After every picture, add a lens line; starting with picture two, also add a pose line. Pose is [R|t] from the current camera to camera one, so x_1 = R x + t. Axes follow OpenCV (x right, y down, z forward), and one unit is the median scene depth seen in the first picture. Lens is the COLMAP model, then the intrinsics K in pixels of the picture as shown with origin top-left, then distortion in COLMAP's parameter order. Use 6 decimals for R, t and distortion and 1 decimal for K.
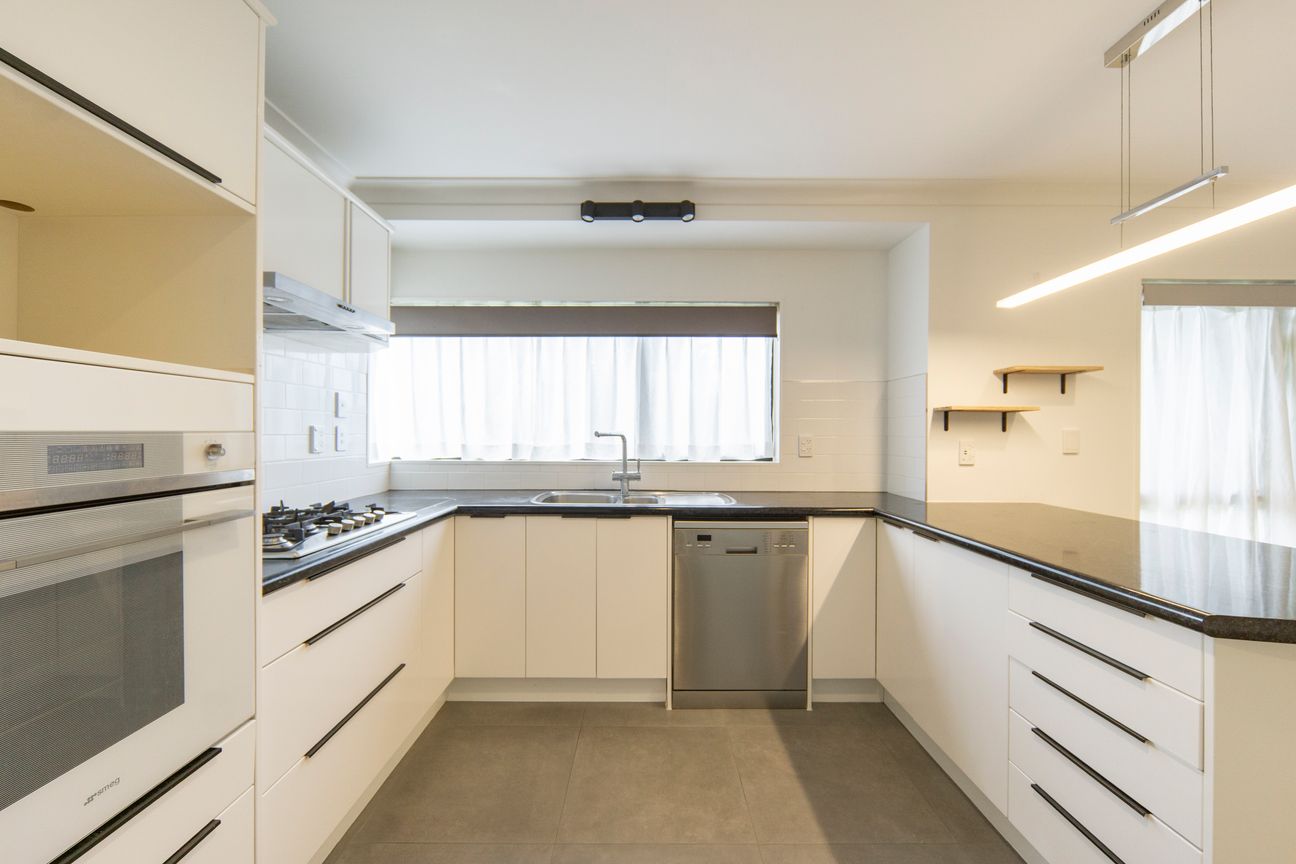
lens RADIAL K [[500.4, 0, 648.6], [0, 500.4, 440.8], [0, 0, 1]] dist [0.000282, 0.000142]
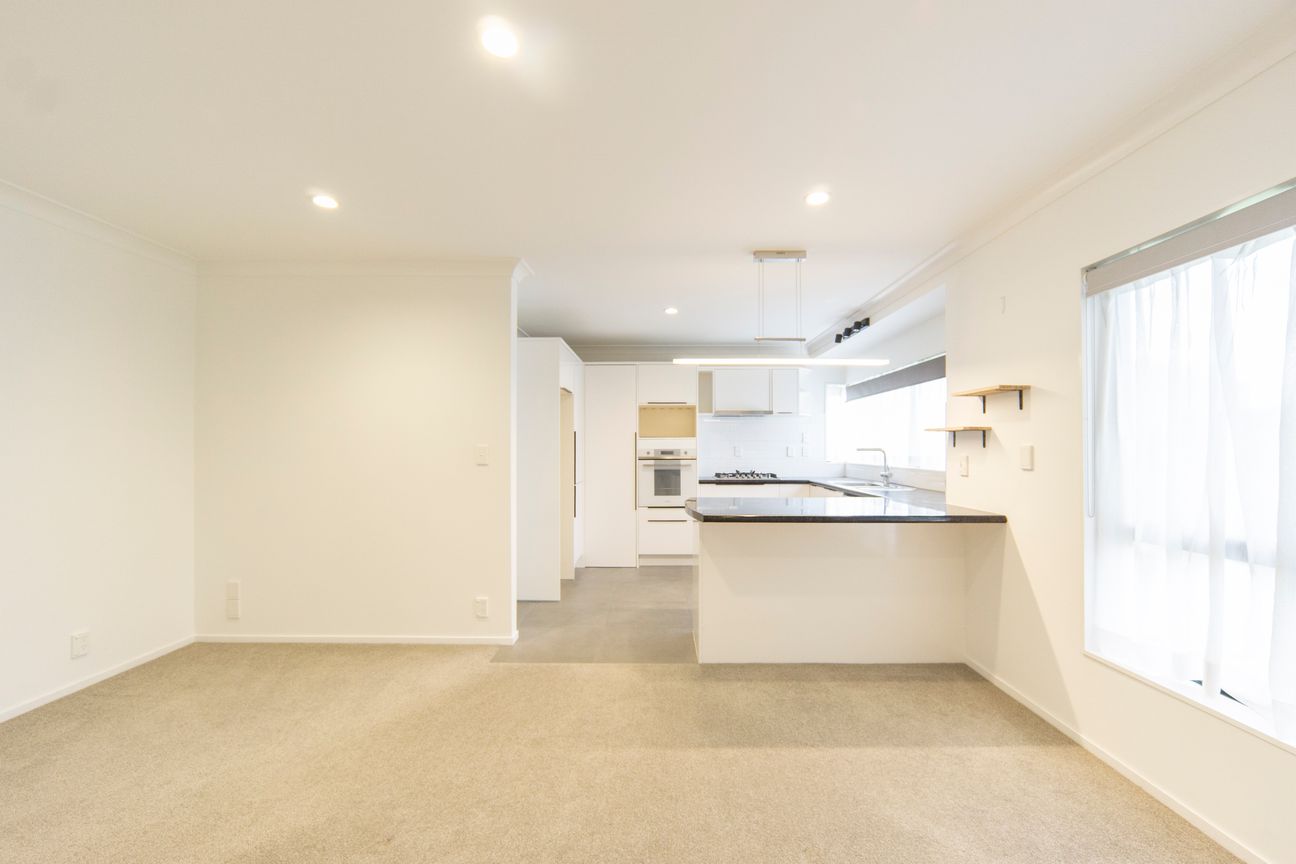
lens RADIAL K [[500.4, 0, 648.6], [0, 500.4, 440.8], [0, 0, 1]] dist [0.000282, 0.000142]
pose [[-0.017212, -0.018015, -0.999690, 1.846890], [-0.011785, 0.999772, -0.017814, -0.003791], [0.999782, 0.011475, -0.017420, 0.268762]]
